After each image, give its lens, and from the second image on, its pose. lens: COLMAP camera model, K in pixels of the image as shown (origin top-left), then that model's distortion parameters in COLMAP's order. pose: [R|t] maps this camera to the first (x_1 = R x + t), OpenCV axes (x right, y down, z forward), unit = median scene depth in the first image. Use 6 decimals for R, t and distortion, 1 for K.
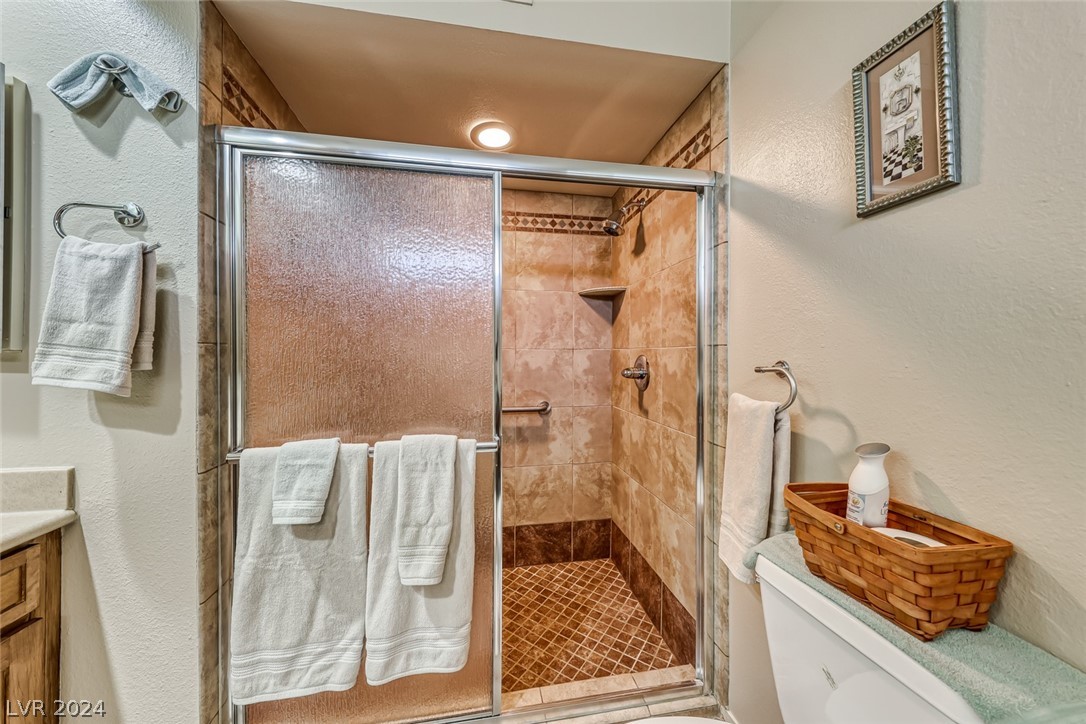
lens RADIAL K [[375.5, 0, 560.2], [0, 375.5, 349.1], [0, 0, 1]] dist [0.010458, -0.004198]
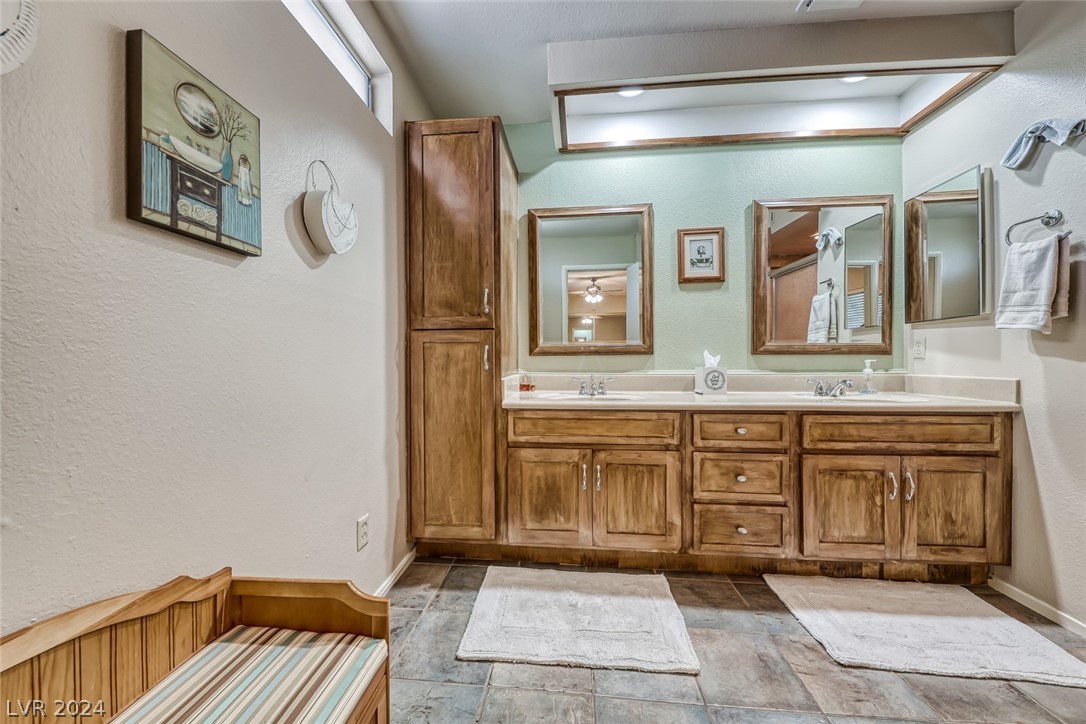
lens RADIAL K [[375.5, 0, 546.1], [0, 375.5, 362.5], [0, 0, 1]] dist [0.010458, -0.004198]
pose [[-0.266170, 0.003052, -0.963921, 0.941178], [0.013773, 0.999905, -0.000637, 0.217048], [0.963828, -0.013446, -0.266186, -0.614747]]
